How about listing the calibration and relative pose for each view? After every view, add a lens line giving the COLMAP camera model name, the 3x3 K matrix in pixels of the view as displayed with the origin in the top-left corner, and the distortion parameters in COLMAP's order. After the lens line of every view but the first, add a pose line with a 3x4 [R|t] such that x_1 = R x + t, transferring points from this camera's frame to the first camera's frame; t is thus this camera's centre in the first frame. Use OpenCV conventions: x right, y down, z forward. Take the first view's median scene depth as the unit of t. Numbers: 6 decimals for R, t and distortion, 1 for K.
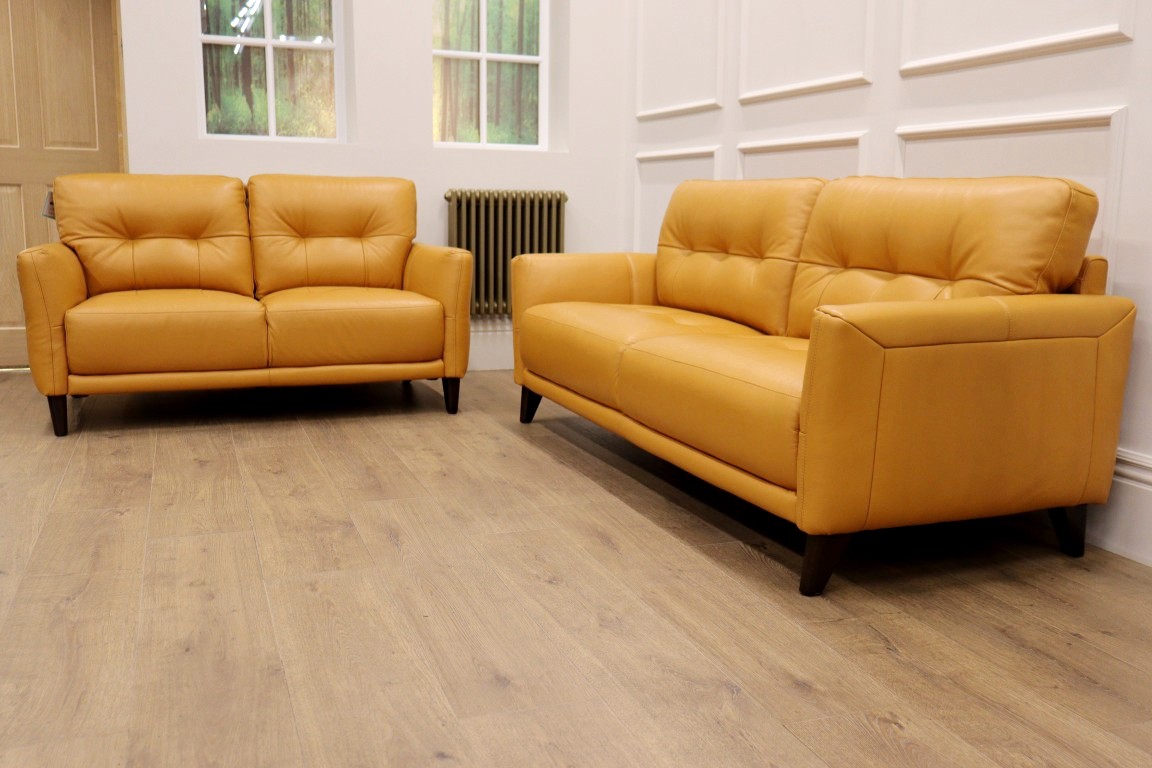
lens RADIAL K [[1041.8, 0, 576.0], [0, 1041.8, 384.0], [0, 0, 1]] dist [-0.001084, -0.003612]
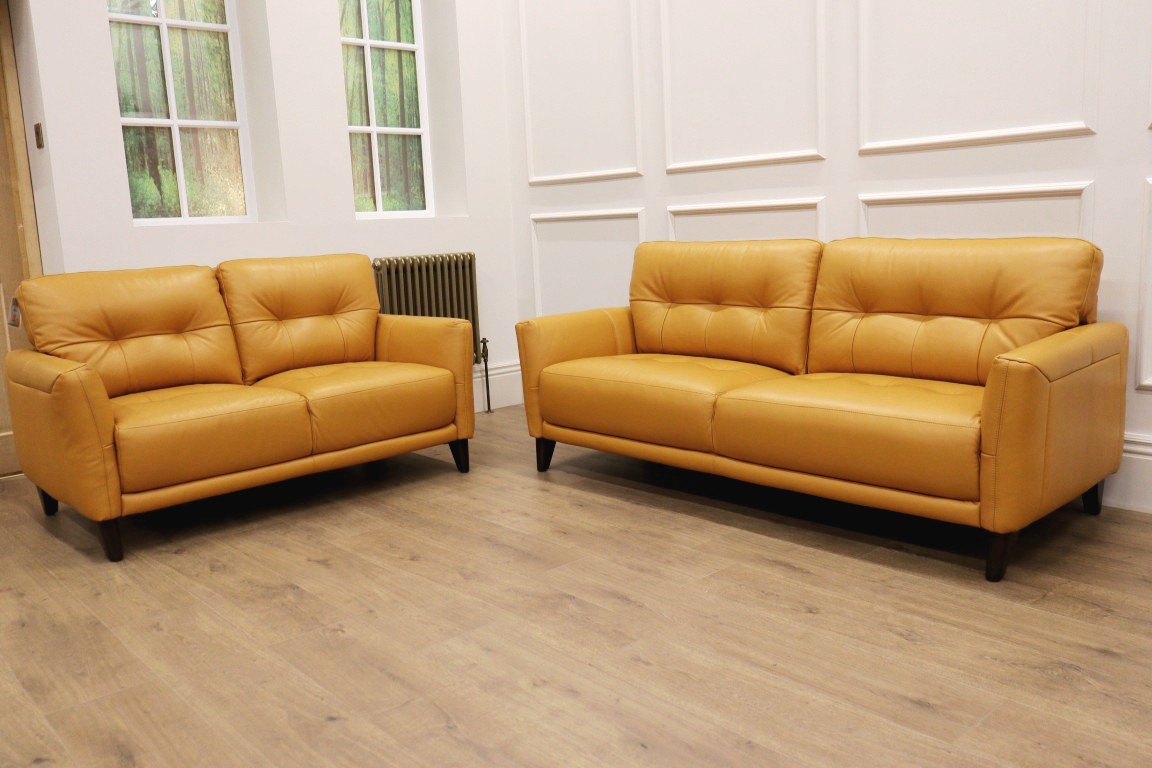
lens RADIAL K [[937.9, 0, 576.0], [0, 937.9, 384.0], [0, 0, 1]] dist [-0.004726, -0.000974]
pose [[0.928588, -0.116464, 0.352365, -0.351091], [0.119279, 0.992765, 0.013792, -0.062897], [-0.351422, 0.029223, 0.935761, 0.059884]]
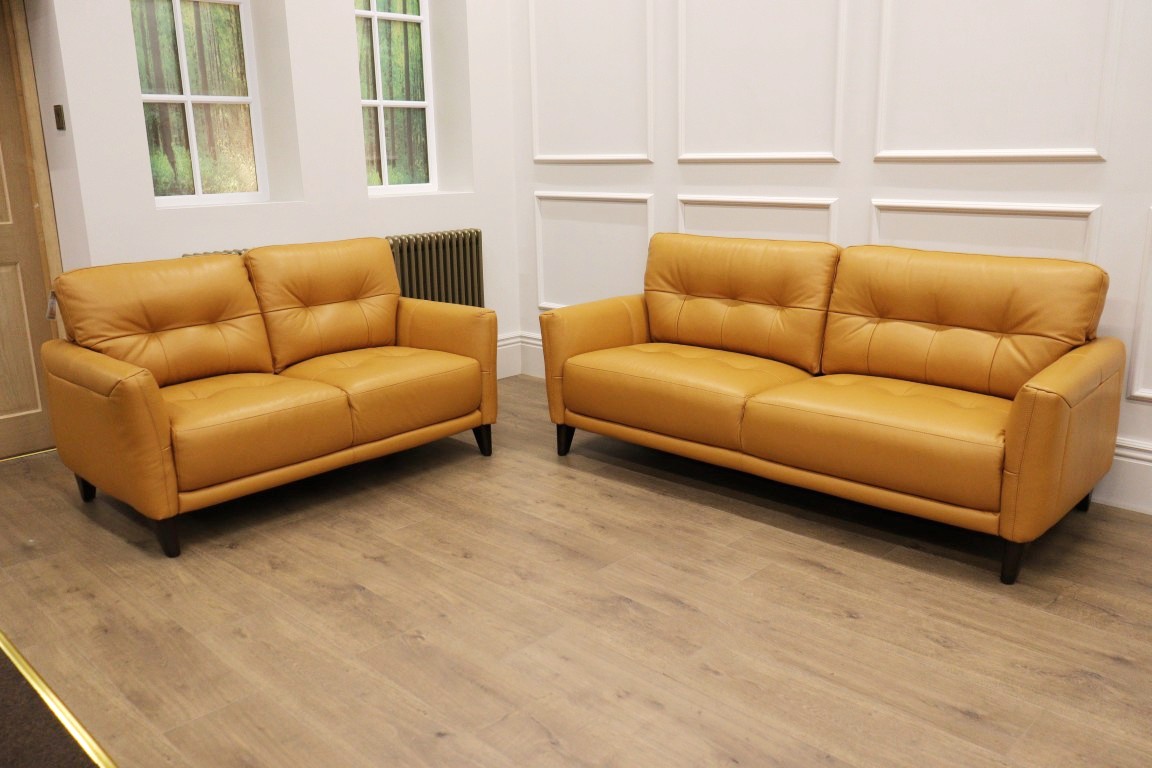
lens RADIAL K [[919.5, 0, 576.0], [0, 919.5, 384.0], [0, 0, 1]] dist [-0.007125, -0.000251]
pose [[0.905175, -0.134702, 0.403129, -0.431389], [0.103516, 0.989760, 0.098288, -0.137845], [-0.412241, -0.047237, 0.909850, 0.073001]]
